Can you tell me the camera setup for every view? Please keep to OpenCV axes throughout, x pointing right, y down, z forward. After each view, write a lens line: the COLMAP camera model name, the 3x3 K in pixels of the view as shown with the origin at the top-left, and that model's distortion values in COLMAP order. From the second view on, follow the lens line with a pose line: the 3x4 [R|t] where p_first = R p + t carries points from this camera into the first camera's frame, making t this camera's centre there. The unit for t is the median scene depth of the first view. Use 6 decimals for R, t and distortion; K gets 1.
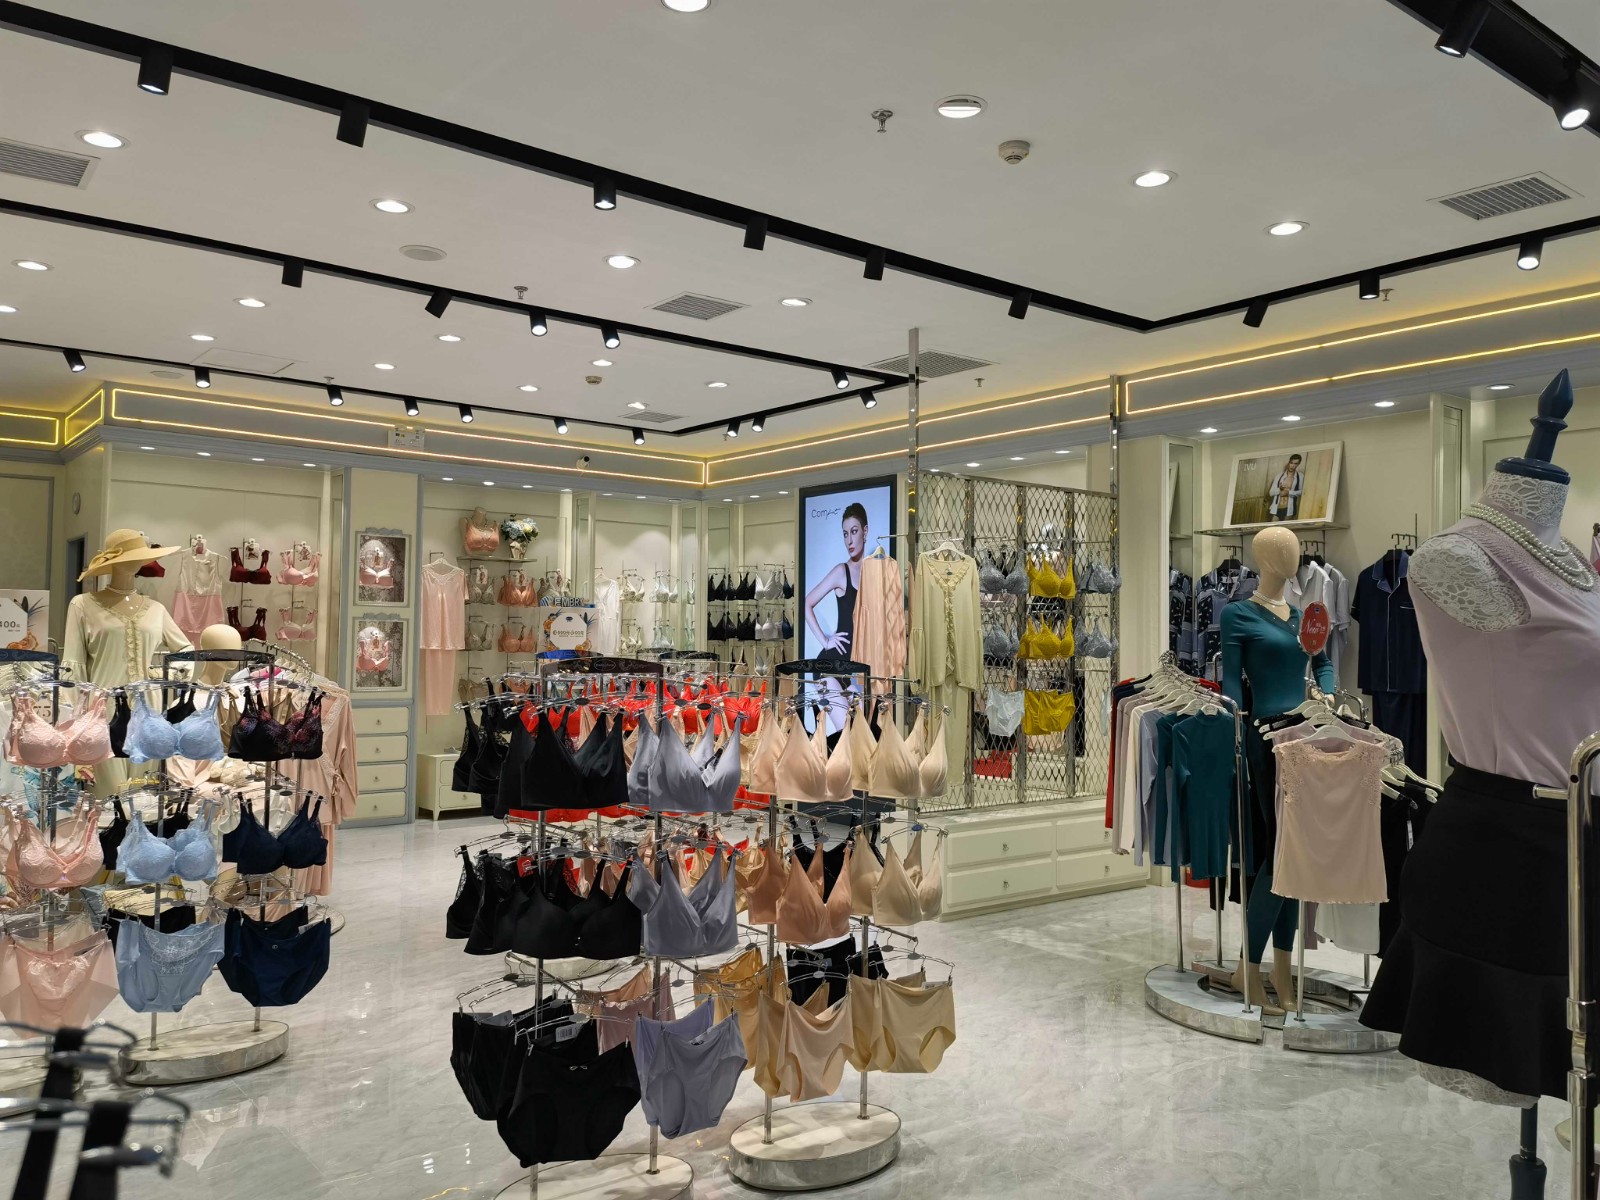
lens RADIAL K [[1268.8, 0, 802.6], [0, 1268.8, 608.0], [0, 0, 1]] dist [0.087781, -0.019182]
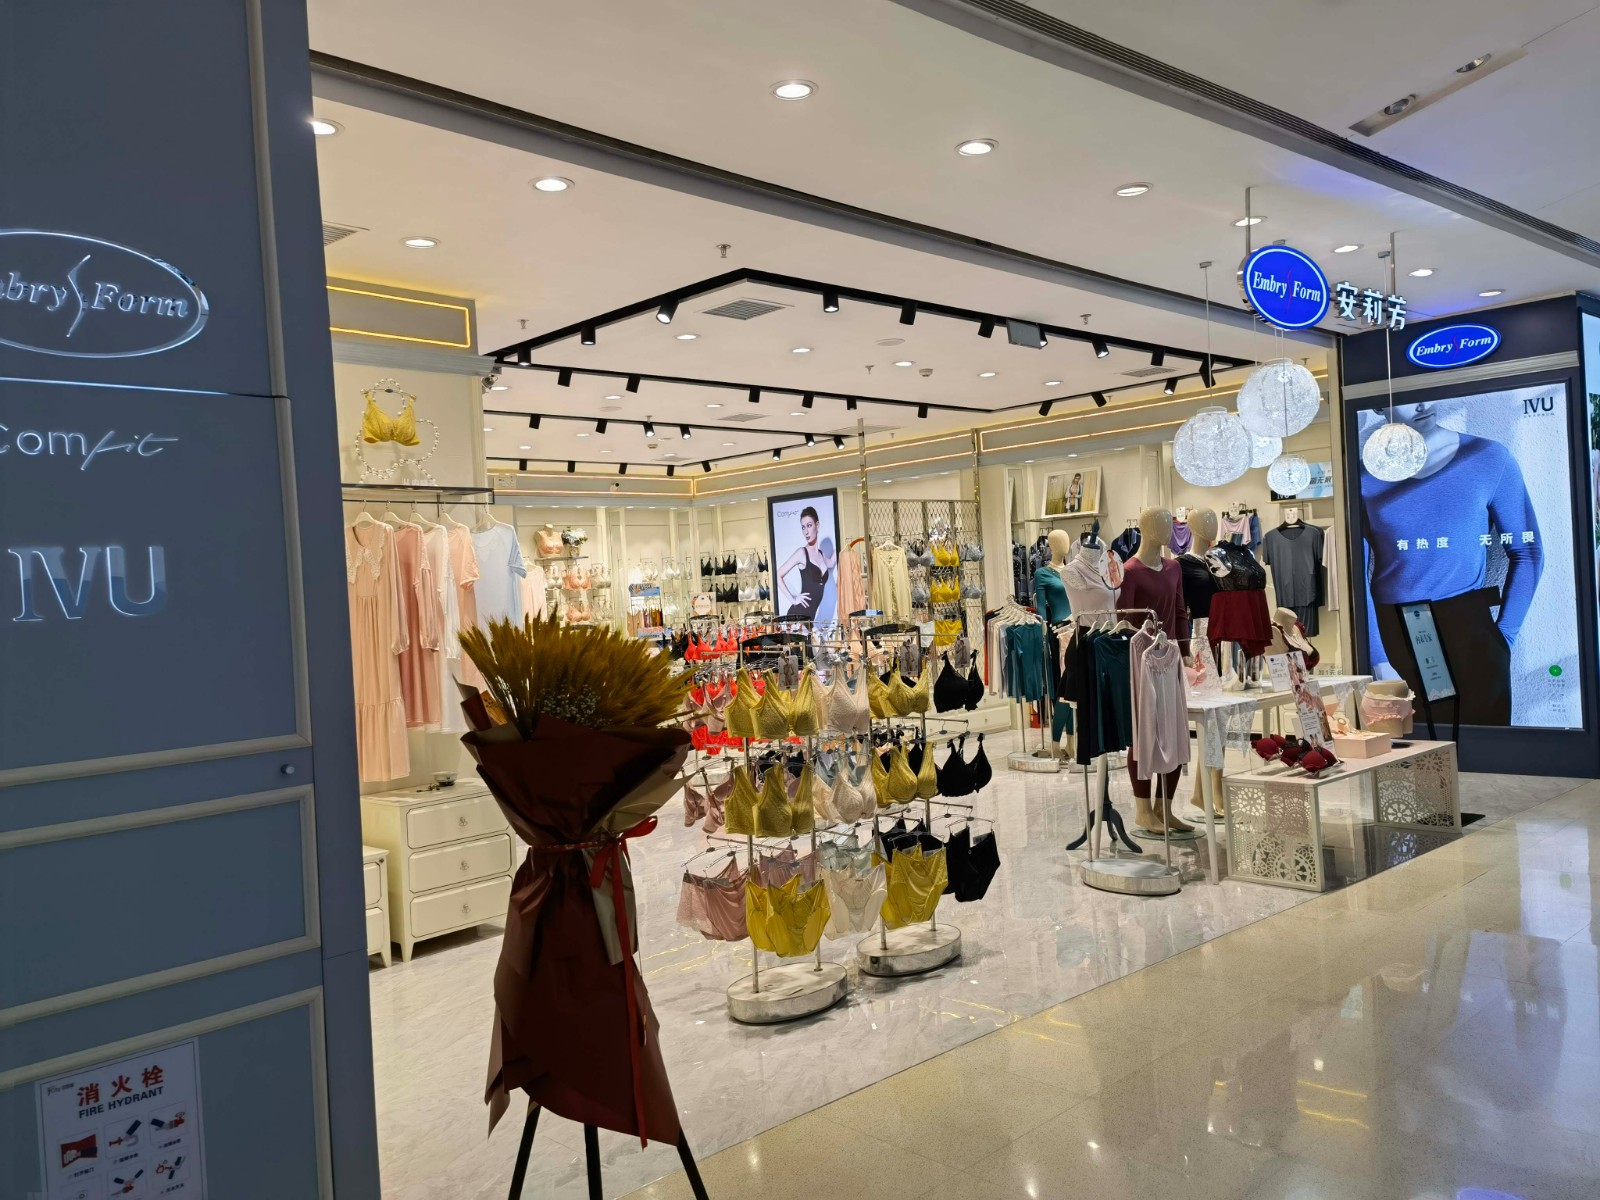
lens RADIAL K [[1268.8, 0, 799.4], [0, 1268.8, 602.5], [0, 0, 1]] dist [0.087781, -0.019182]
pose [[0.992704, -0.068507, 0.099228, -0.162123], [0.065119, 0.997192, 0.036988, -0.033031], [-0.101483, -0.030257, 0.994377, -0.640231]]
